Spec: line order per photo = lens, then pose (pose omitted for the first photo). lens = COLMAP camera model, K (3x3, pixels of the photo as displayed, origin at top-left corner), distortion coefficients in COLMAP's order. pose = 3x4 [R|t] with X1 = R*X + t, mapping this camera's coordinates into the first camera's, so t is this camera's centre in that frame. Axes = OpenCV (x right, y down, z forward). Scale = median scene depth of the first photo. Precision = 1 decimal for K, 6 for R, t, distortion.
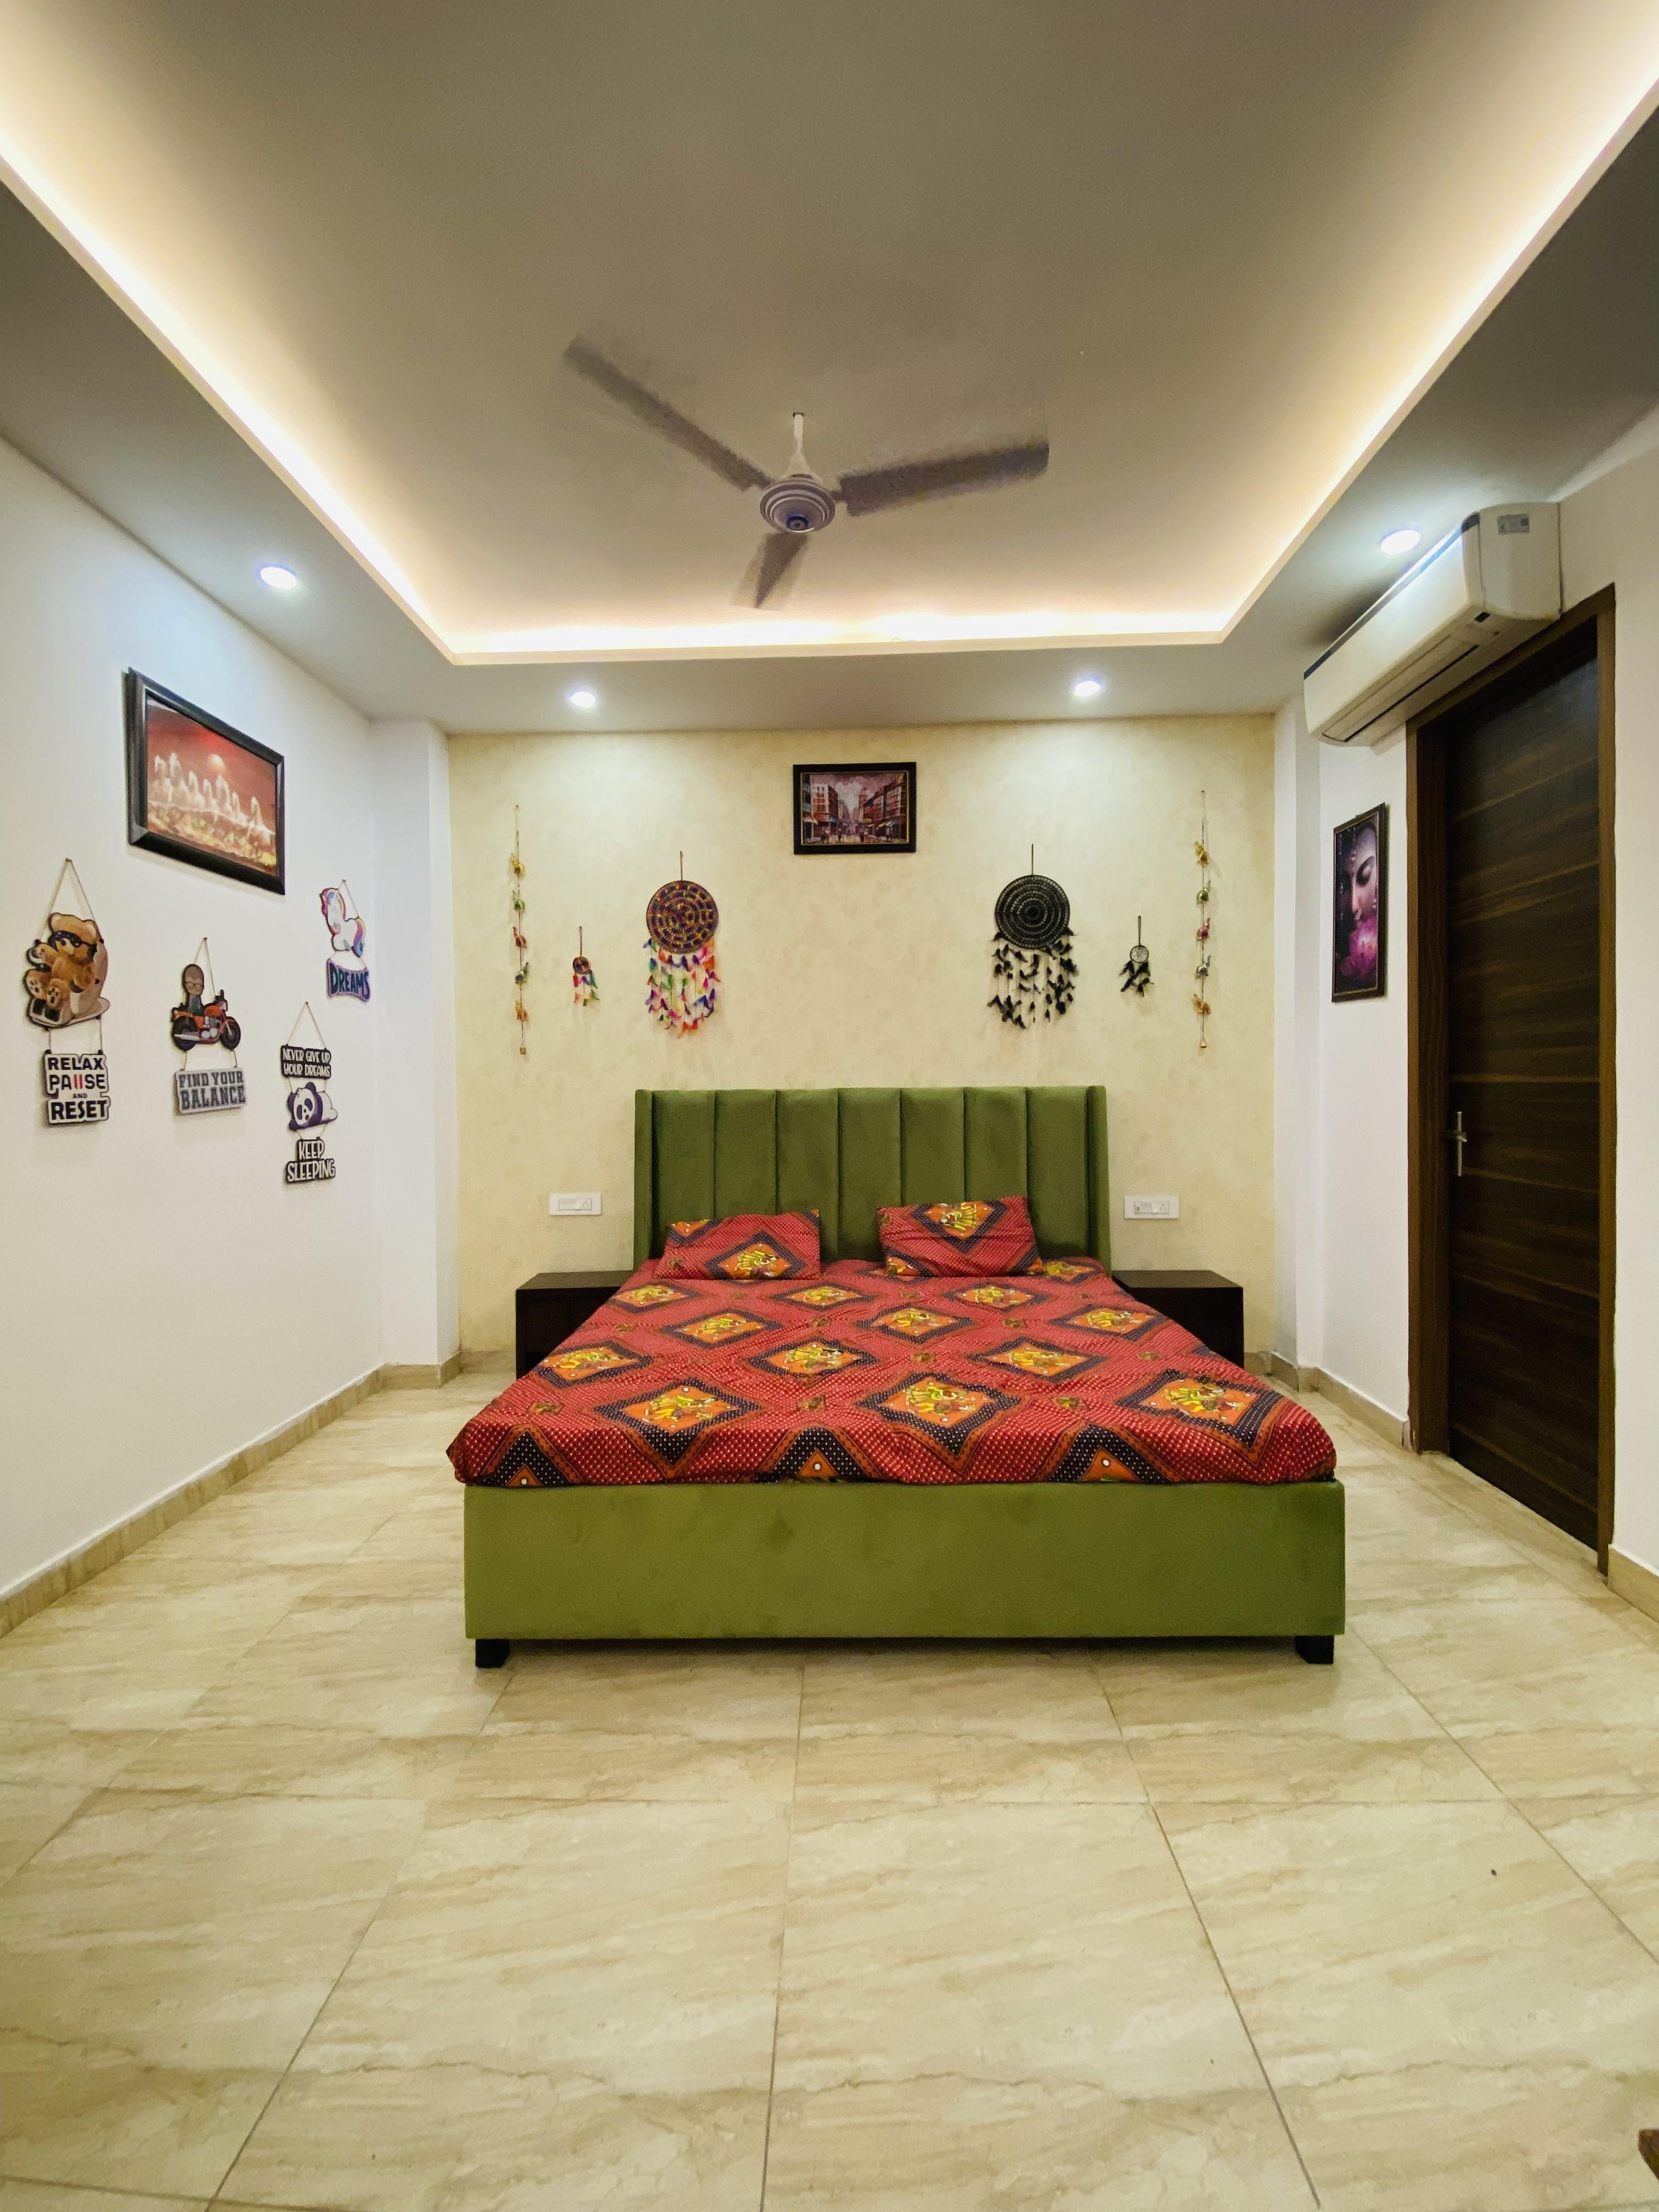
lens RADIAL K [[905.3, 0, 838.1], [0, 905.3, 1104.7], [0, 0, 1]] dist [-0.023074, -0.001011]
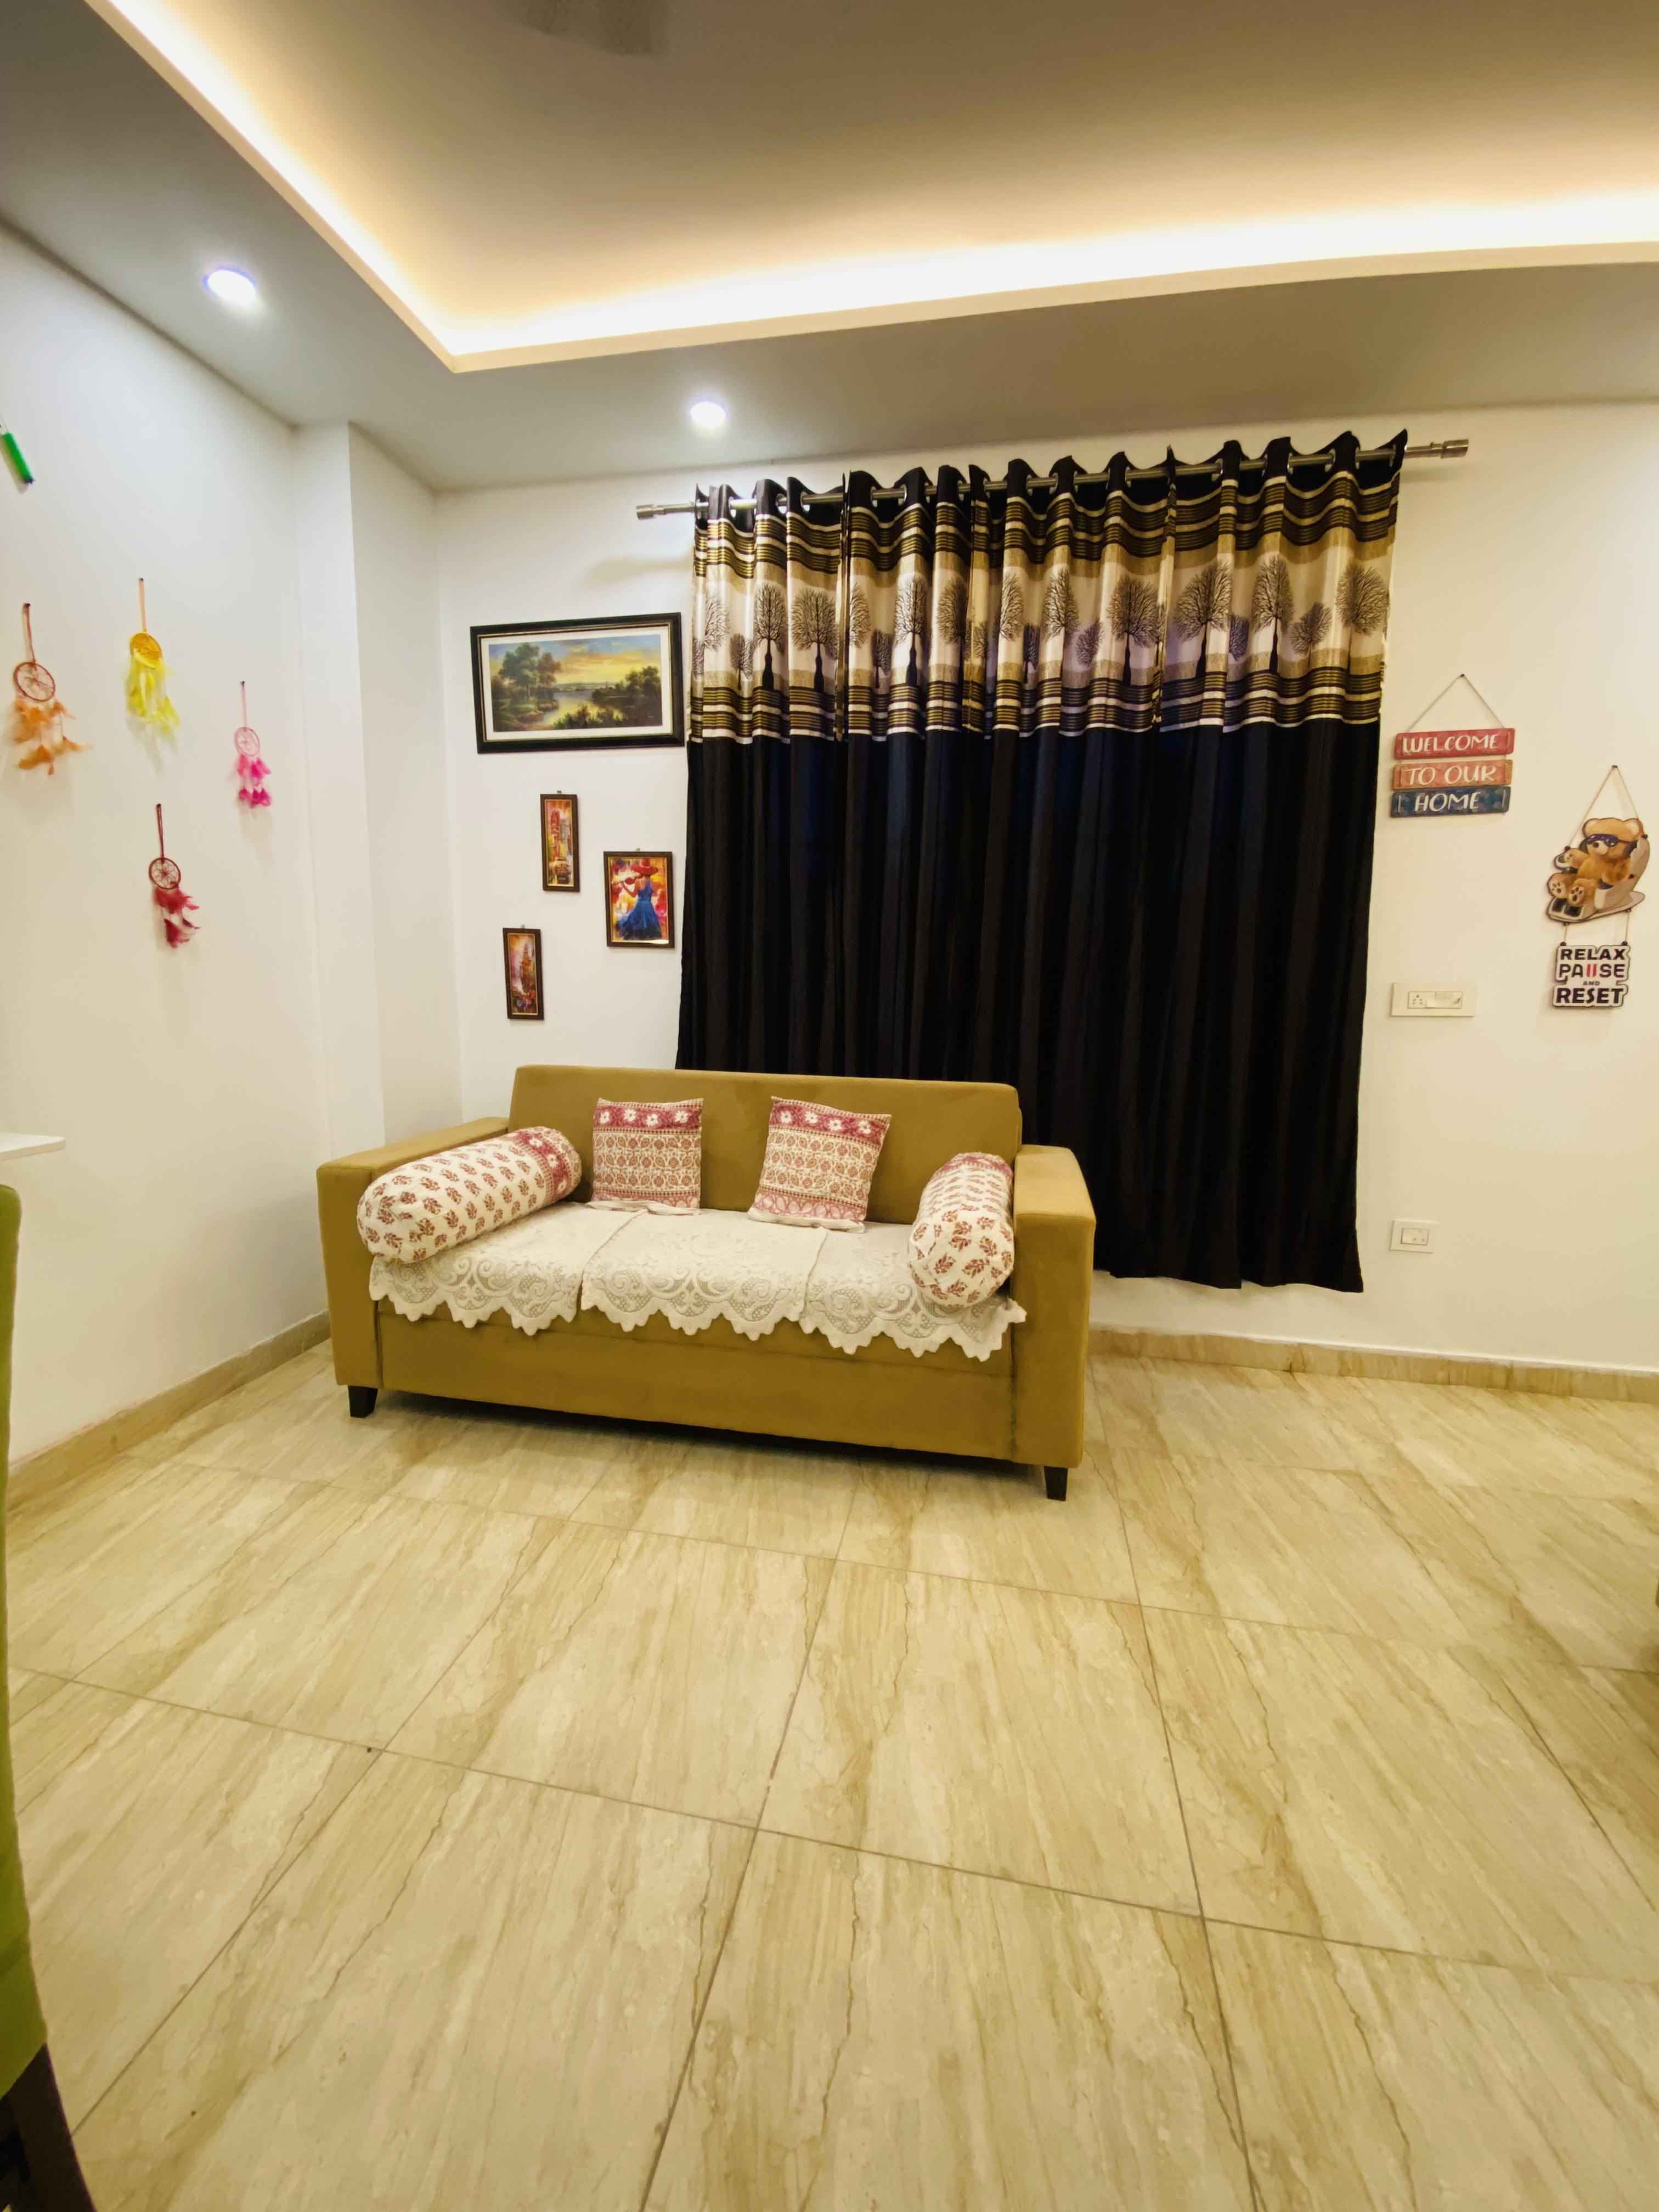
lens RADIAL K [[905.3, 0, 828.9], [0, 905.3, 1113.2], [0, 0, 1]] dist [-0.023074, -0.001011]
pose [[-0.175885, 0.171224, -0.969405, 0.443733], [-0.033882, 0.983121, 0.179794, -0.018230], [0.983827, 0.064468, -0.167115, 0.257992]]
